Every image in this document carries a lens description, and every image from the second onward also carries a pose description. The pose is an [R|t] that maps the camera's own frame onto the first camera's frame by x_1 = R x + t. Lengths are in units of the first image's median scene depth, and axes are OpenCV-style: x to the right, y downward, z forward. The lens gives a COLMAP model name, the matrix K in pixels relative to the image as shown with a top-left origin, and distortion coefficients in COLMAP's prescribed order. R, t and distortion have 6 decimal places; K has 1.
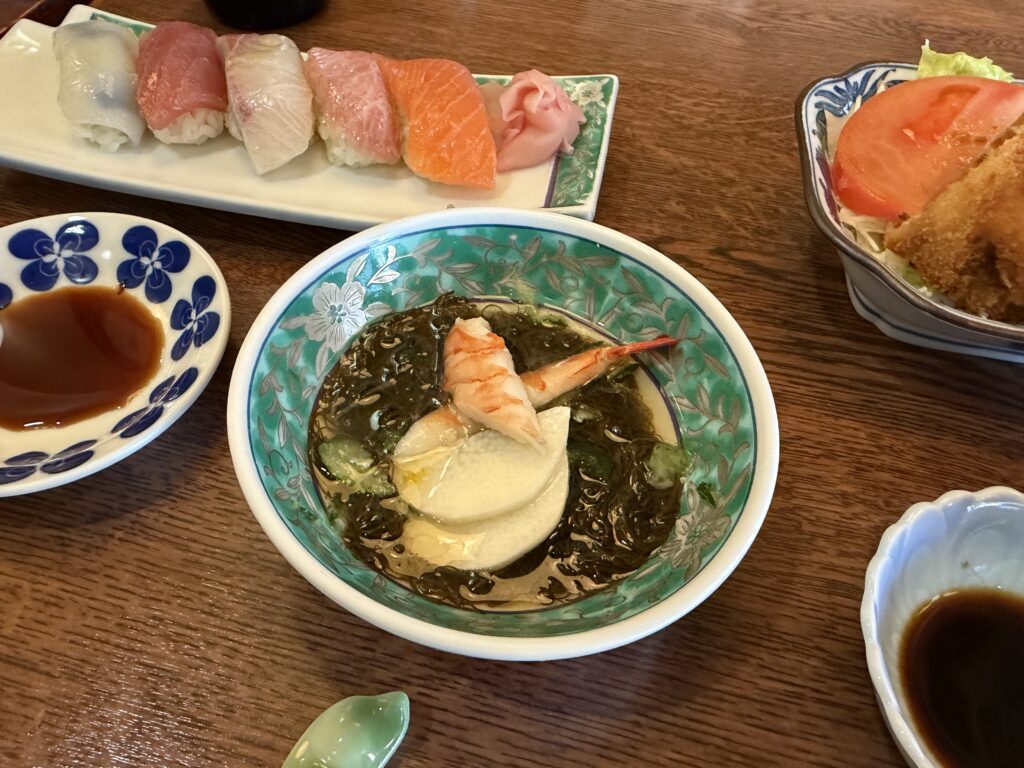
lens RADIAL K [[741.0, 0, 449.9], [0, 741.0, 390.3], [0, 0, 1]] dist [0.000853, 0.002273]
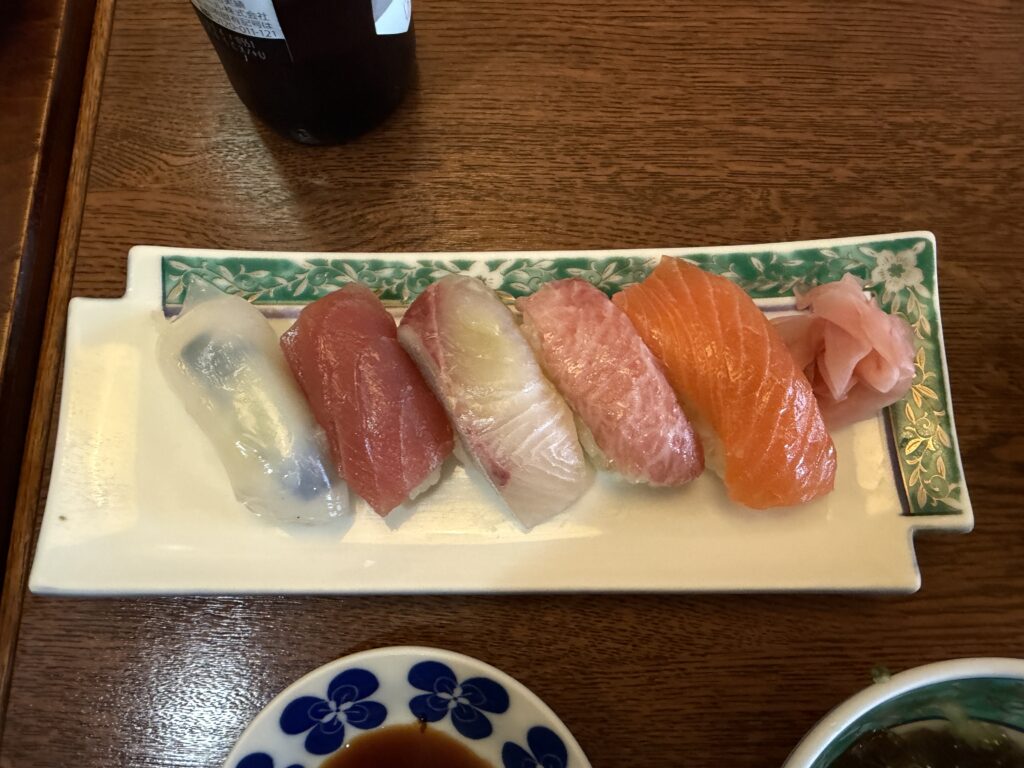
lens RADIAL K [[741.0, 0, 449.9], [0, 741.0, 390.3], [0, 0, 1]] dist [0.000853, 0.002273]
pose [[0.972075, -0.234594, 0.005937, -0.326577], [0.211944, 0.888523, 0.406949, -0.803462], [-0.100742, -0.394327, 0.913432, 0.375140]]
